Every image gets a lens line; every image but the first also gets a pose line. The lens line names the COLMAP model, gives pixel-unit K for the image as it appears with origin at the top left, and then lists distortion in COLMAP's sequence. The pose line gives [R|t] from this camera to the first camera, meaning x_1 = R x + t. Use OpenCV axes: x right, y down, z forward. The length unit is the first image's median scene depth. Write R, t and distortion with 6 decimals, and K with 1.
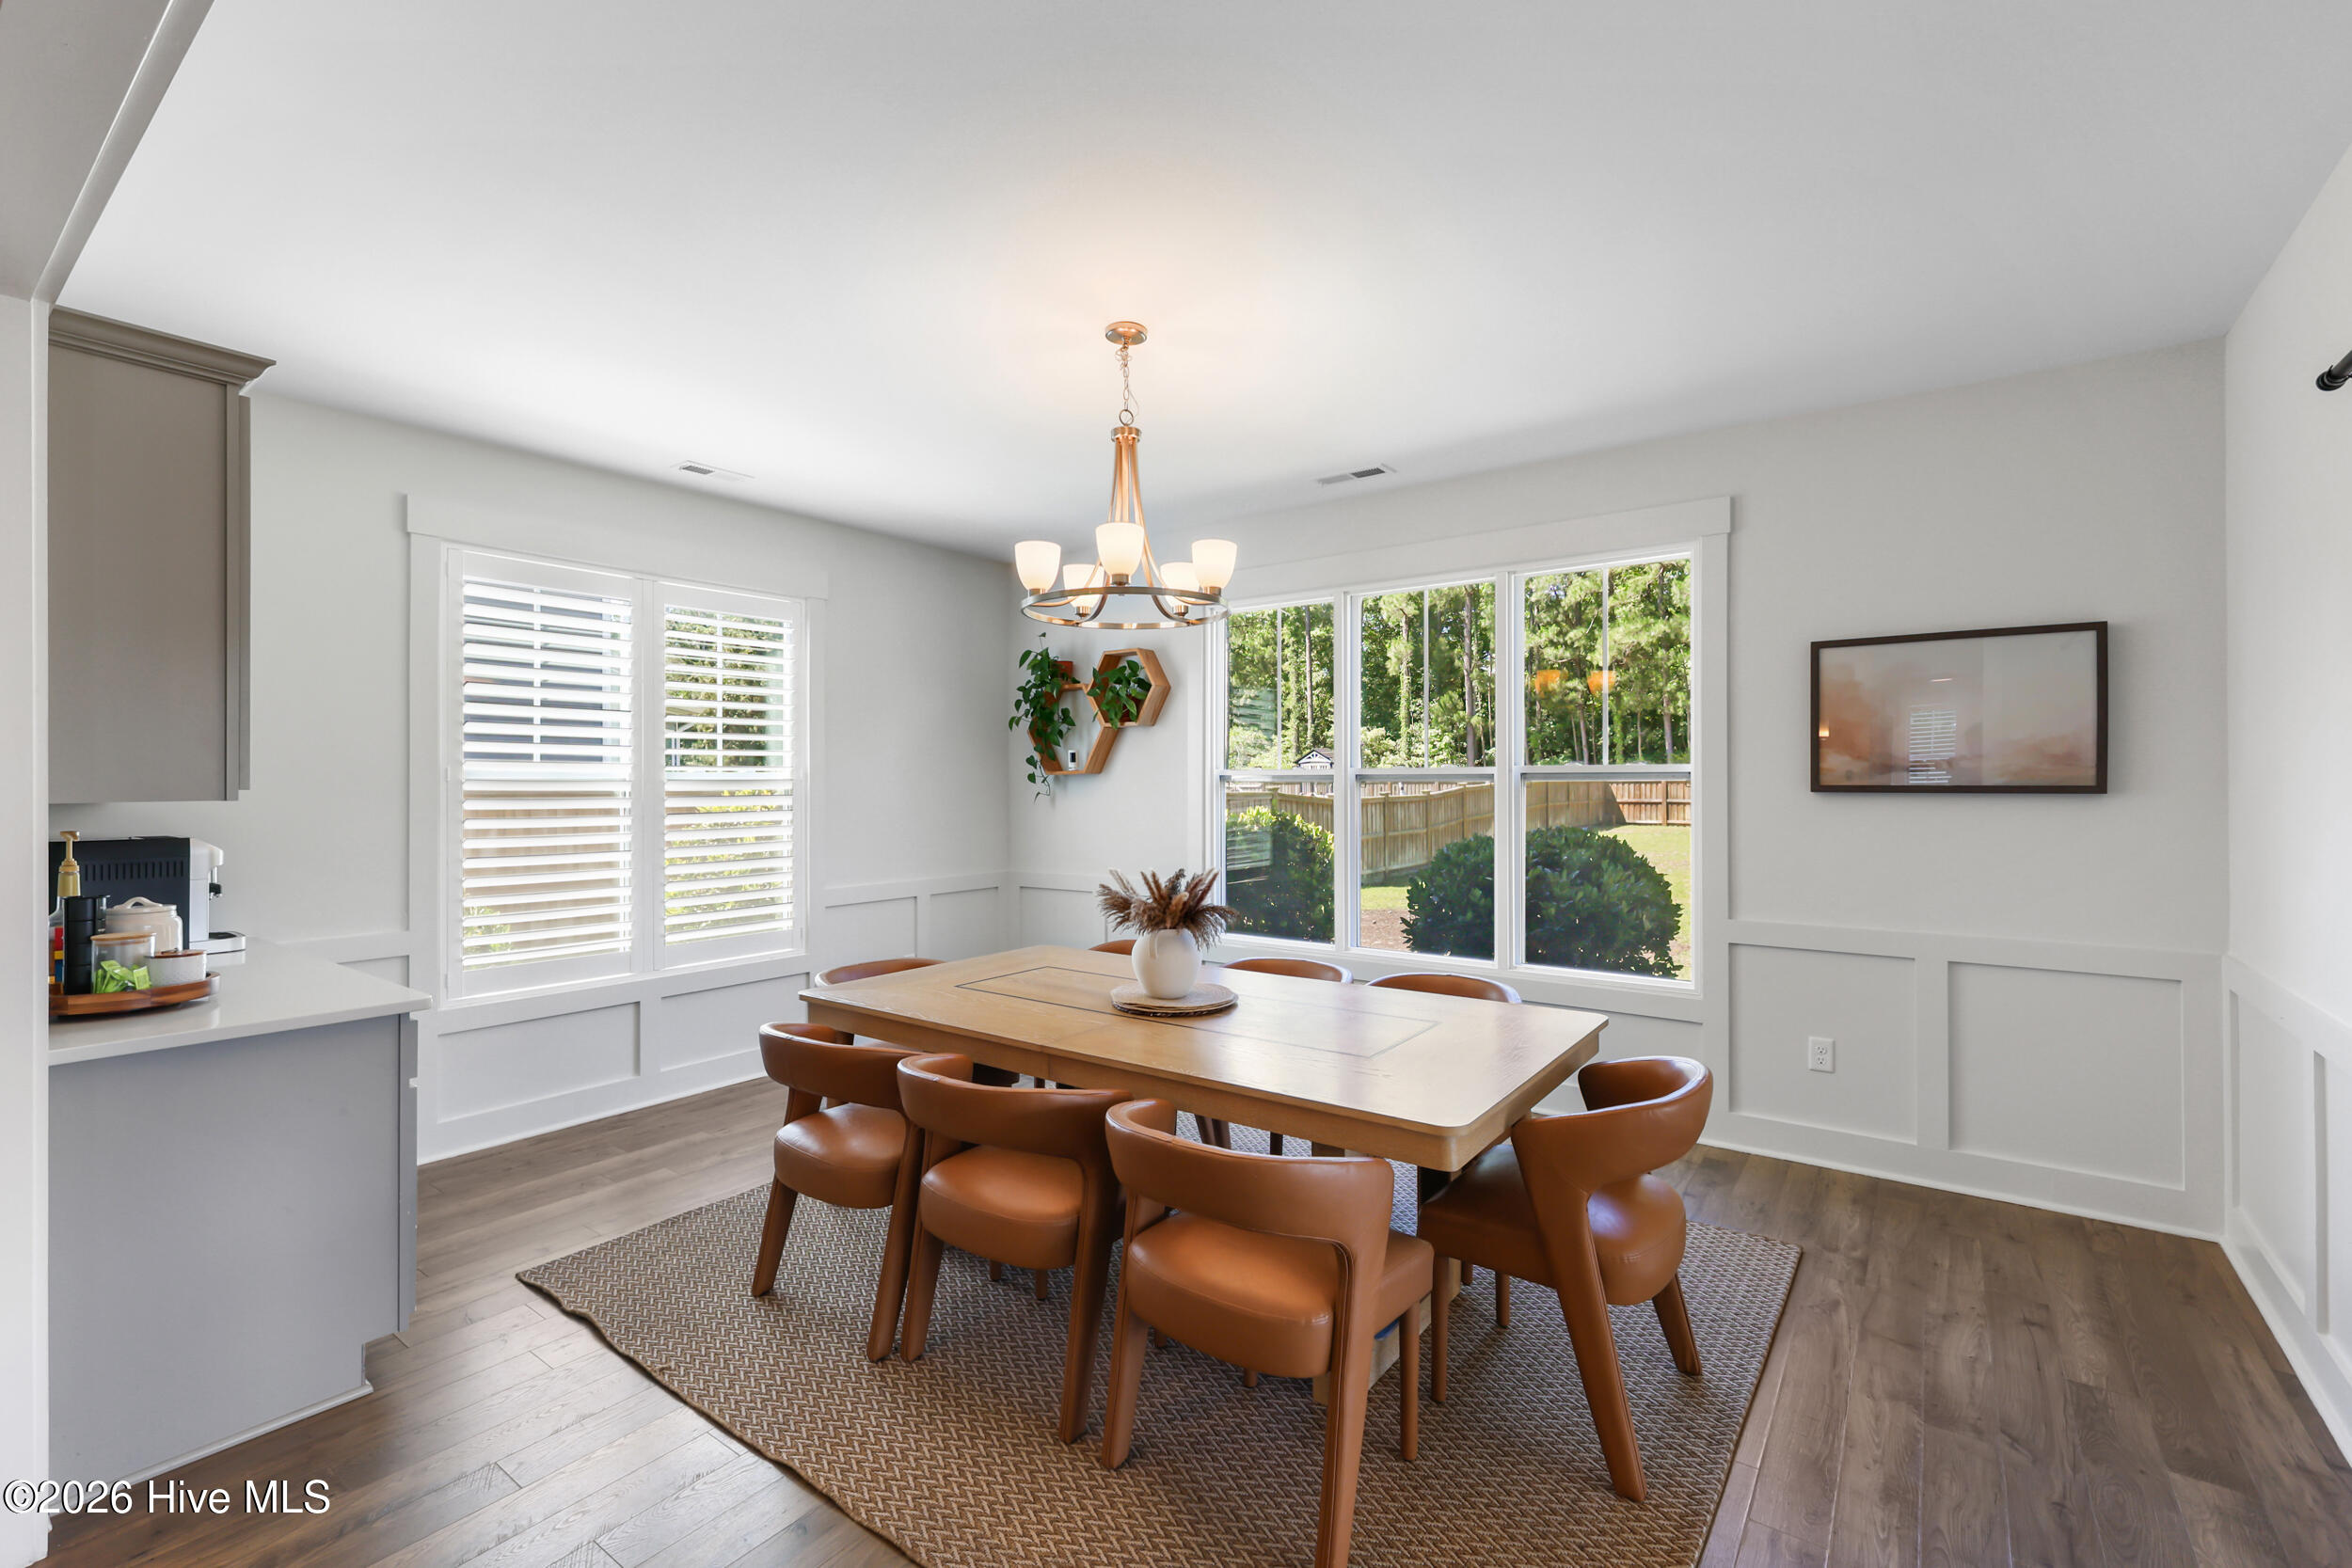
lens RADIAL K [[1024.1, 0, 1182.4], [0, 1024.1, 782.4], [0, 0, 1]] dist [0.004274, 0.000809]
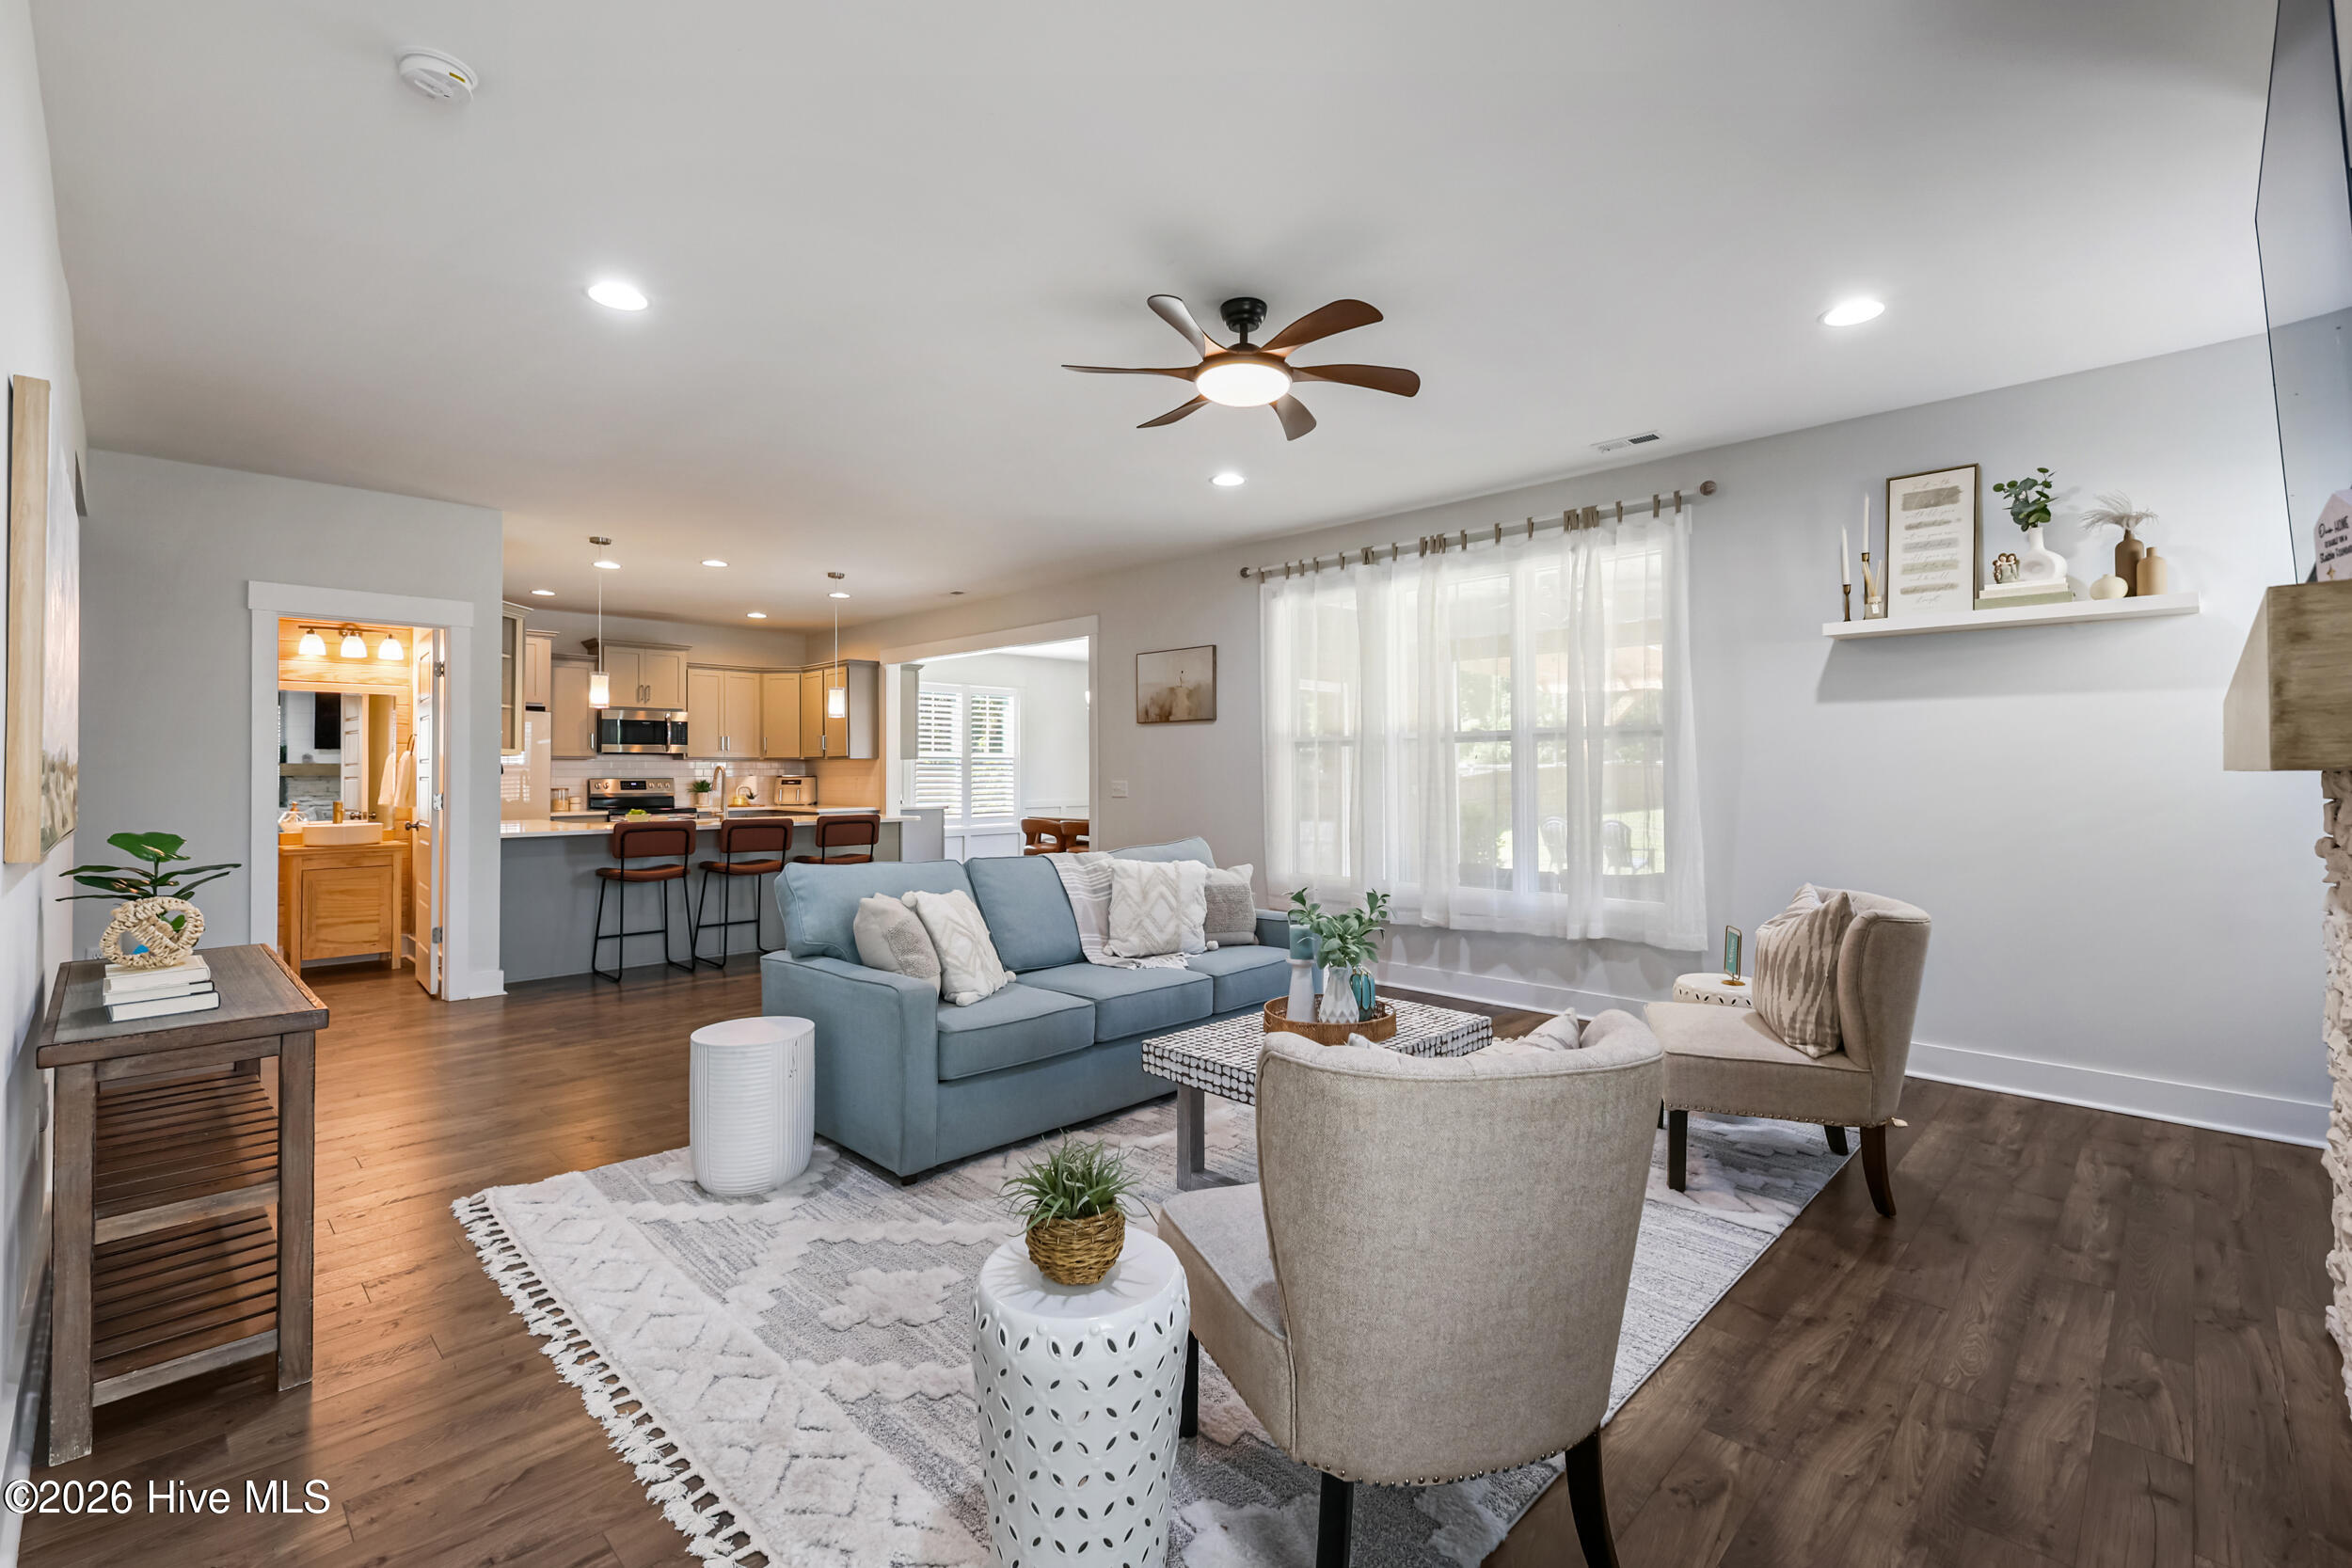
lens RADIAL K [[1024.1, 0, 1185.6], [0, 1024.1, 782.6], [0, 0, 1]] dist [0.004274, 0.000809]
pose [[0.991258, 0.004272, -0.131872, 0.411724], [-0.002628, 0.999917, 0.012631, 0.027799], [0.131915, -0.012174, 0.991186, -1.569207]]
